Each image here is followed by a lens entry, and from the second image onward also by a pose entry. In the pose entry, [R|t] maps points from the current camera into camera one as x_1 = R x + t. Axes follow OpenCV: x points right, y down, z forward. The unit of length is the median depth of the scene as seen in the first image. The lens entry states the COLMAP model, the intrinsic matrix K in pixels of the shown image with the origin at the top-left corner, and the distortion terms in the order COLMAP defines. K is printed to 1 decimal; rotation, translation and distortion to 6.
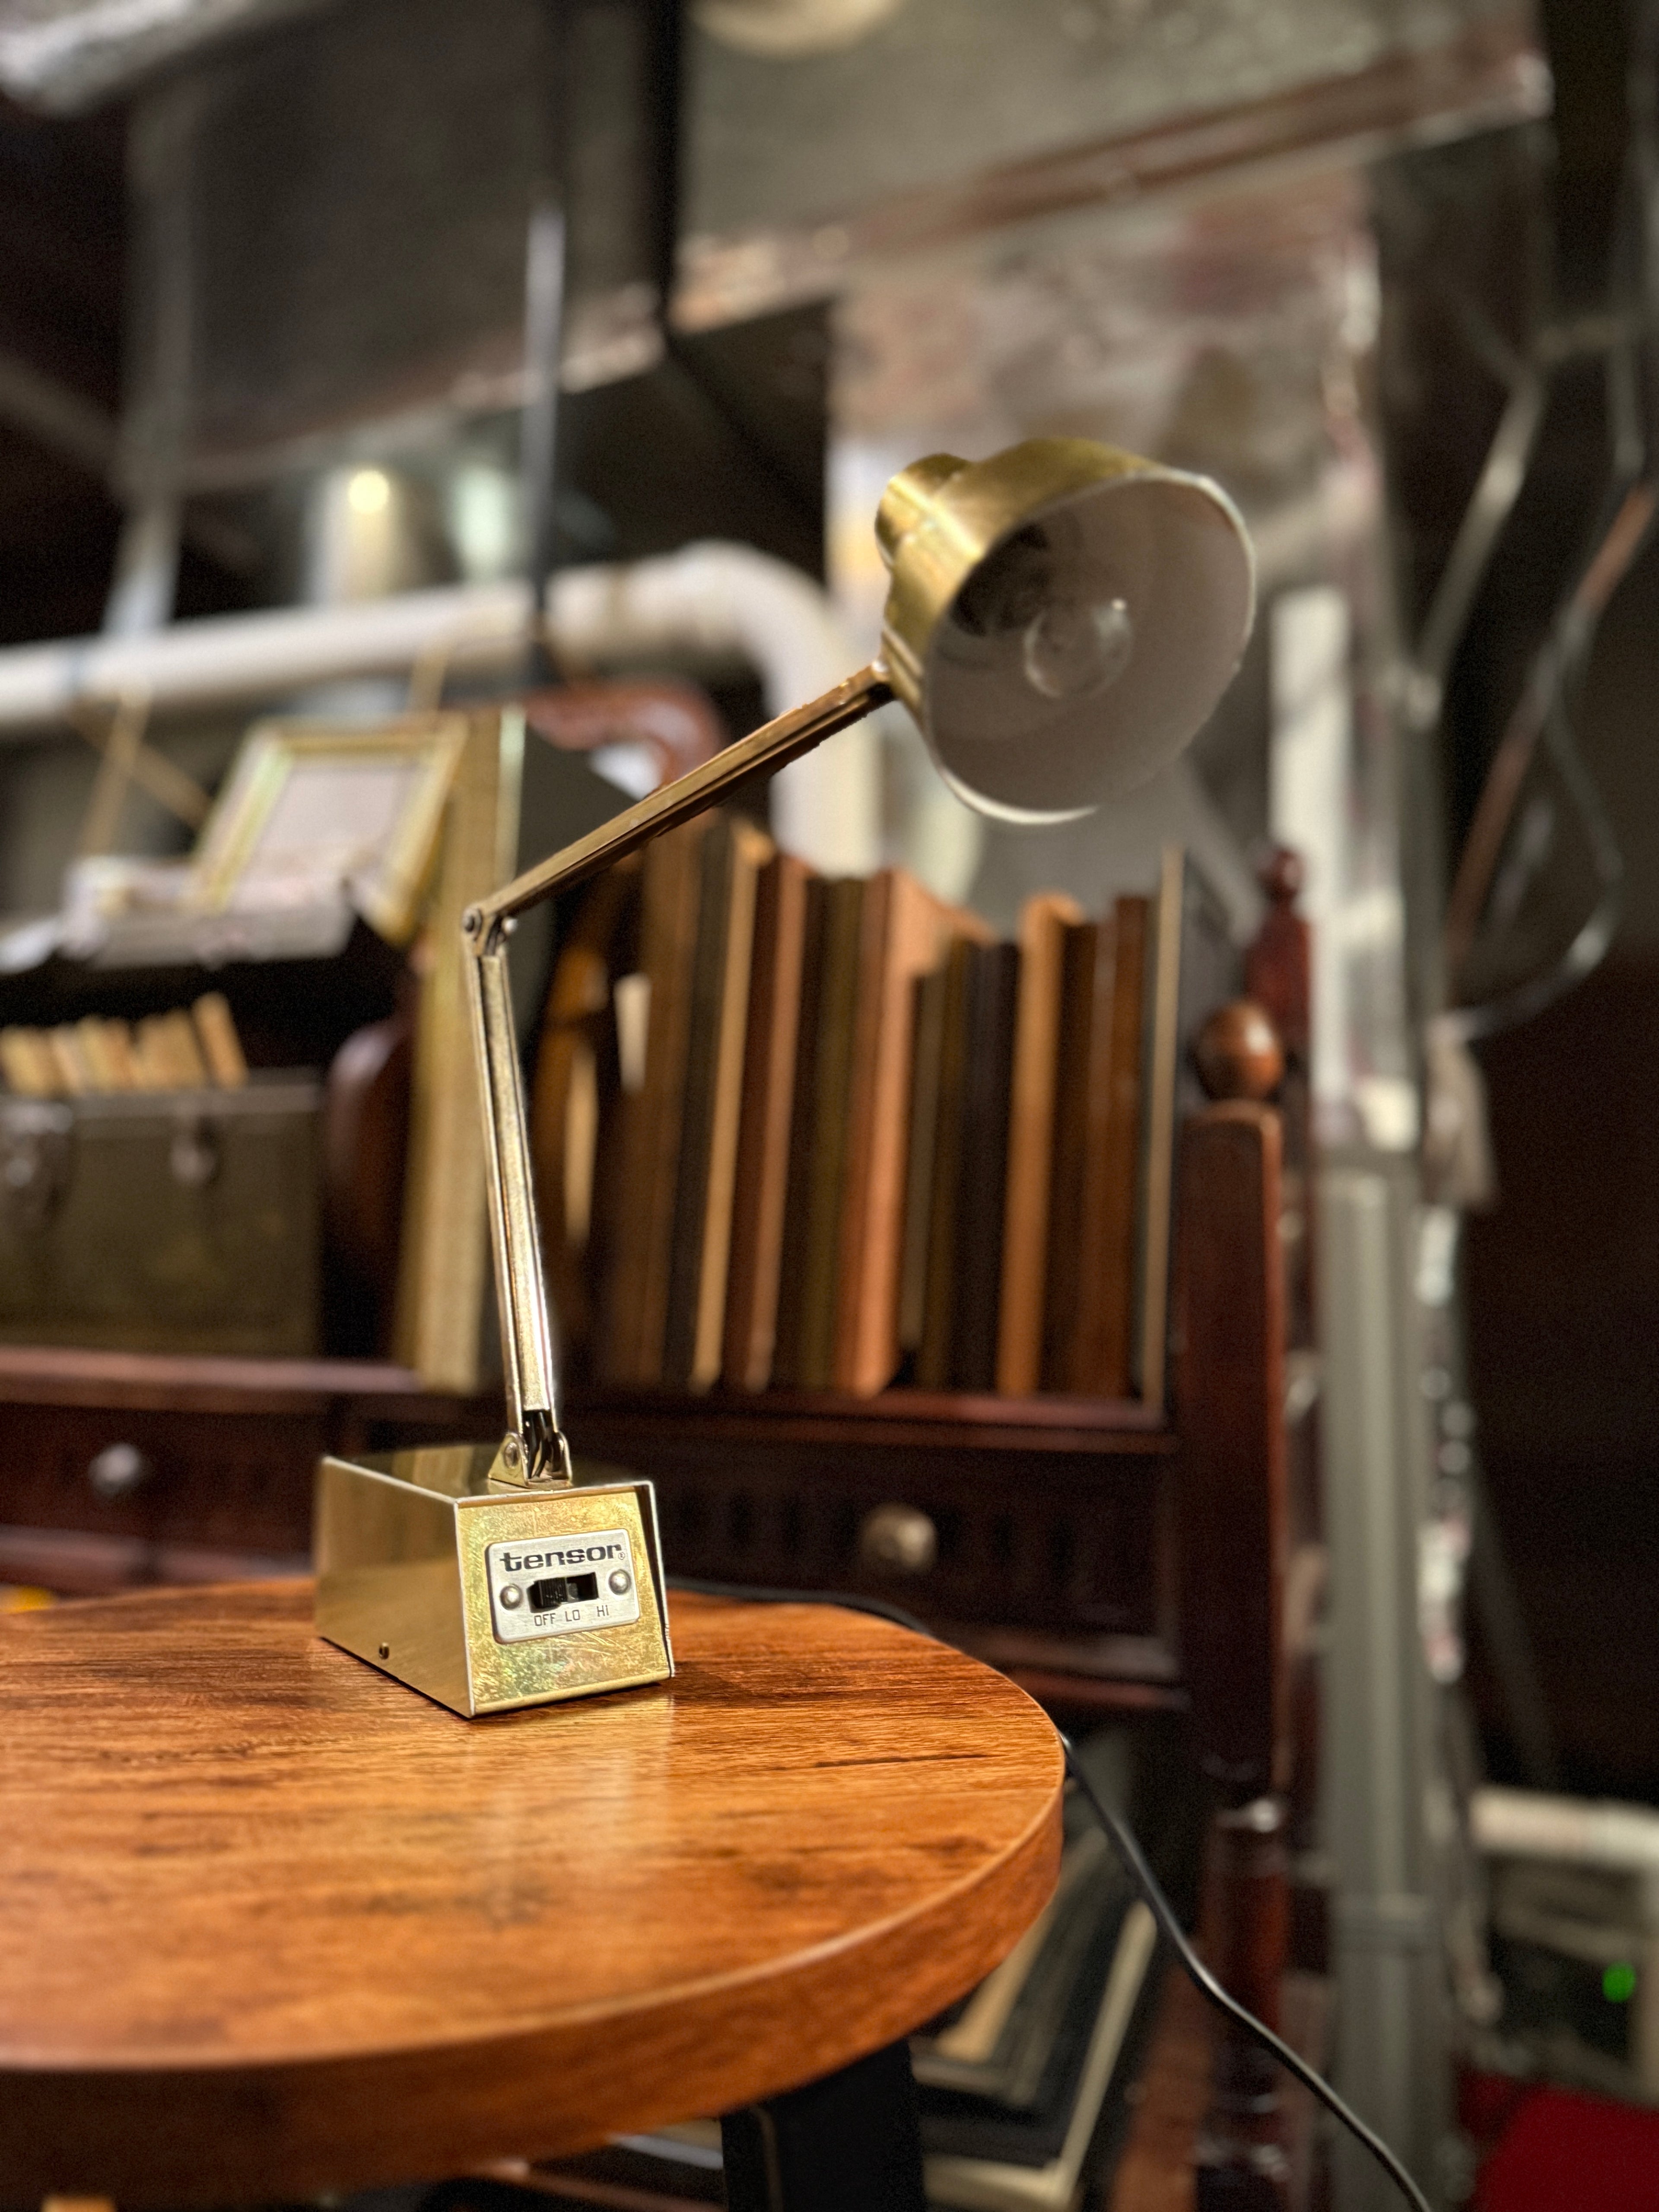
lens RADIAL K [[1606.5, 0, 845.0], [0, 1606.5, 1106.7], [0, 0, 1]] dist [0.065302, -0.081695]
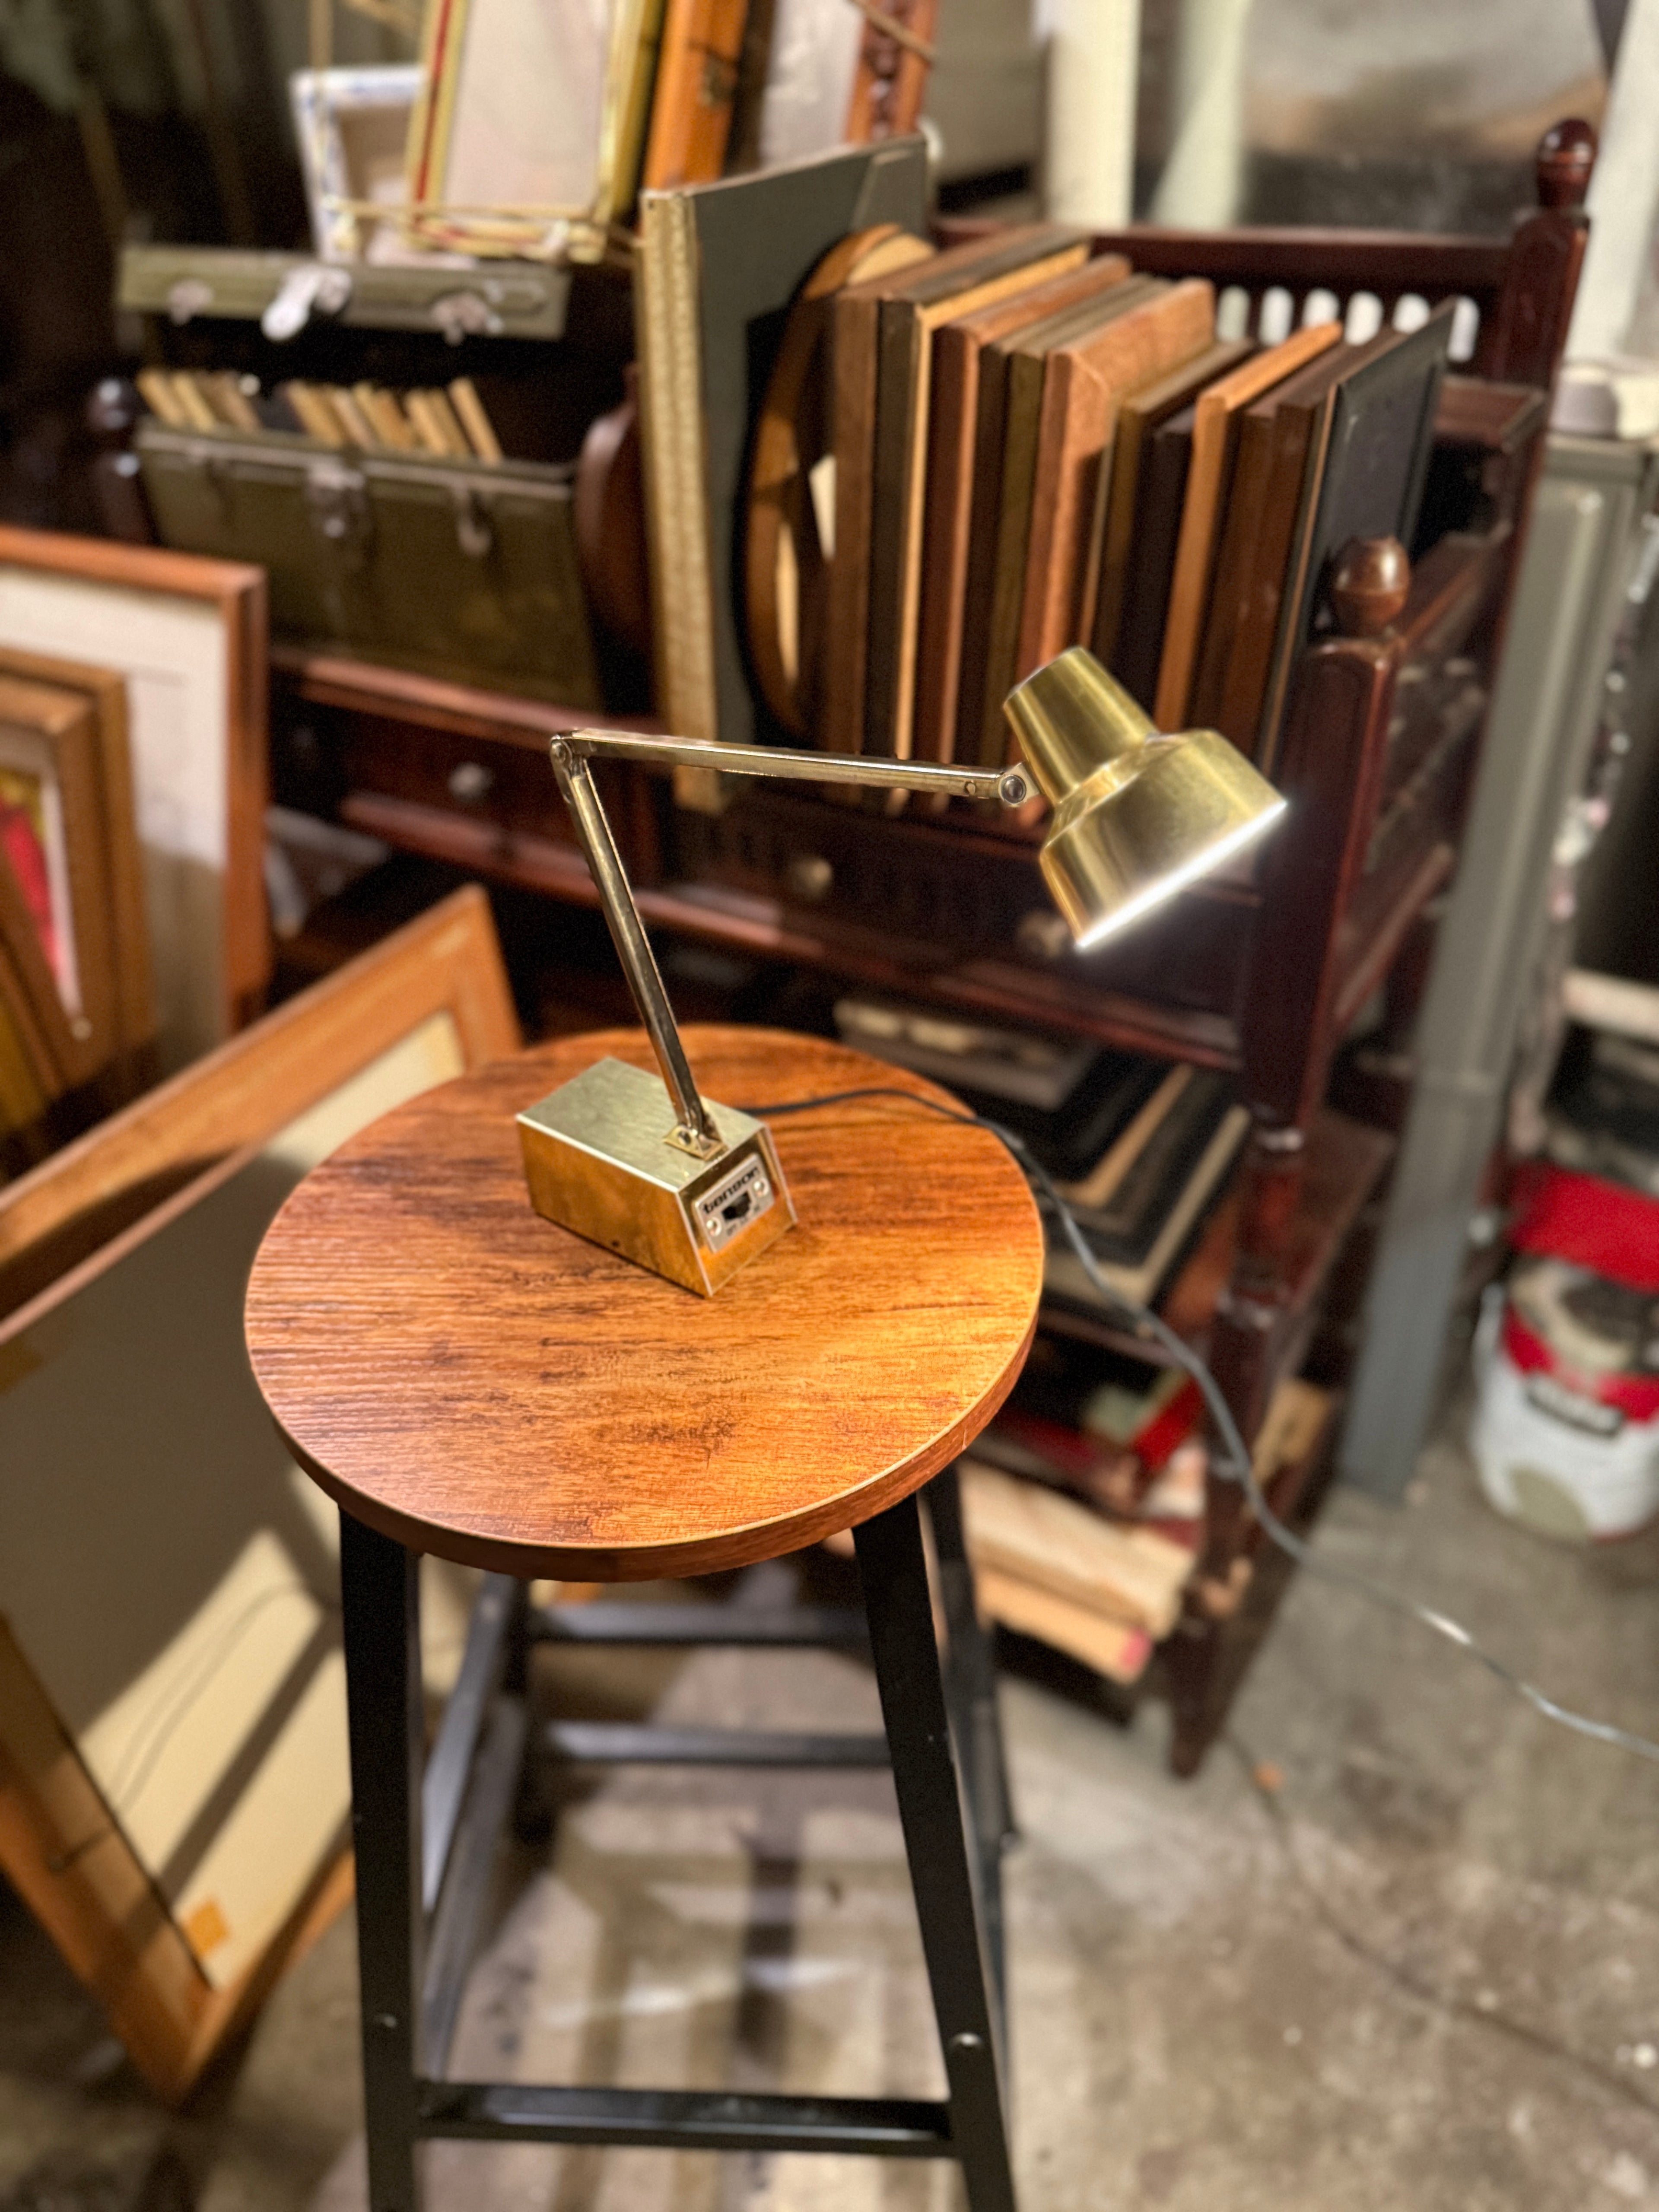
lens RADIAL K [[1606.5, 0, 845.0], [0, 1606.5, 1106.7], [0, 0, 1]] dist [0.065302, -0.081695]
pose [[0.981947, 0.073671, -0.174222, 0.105935], [0.051265, 0.782925, 0.620000, -0.411370], [0.182079, -0.617738, 0.765014, -0.108720]]
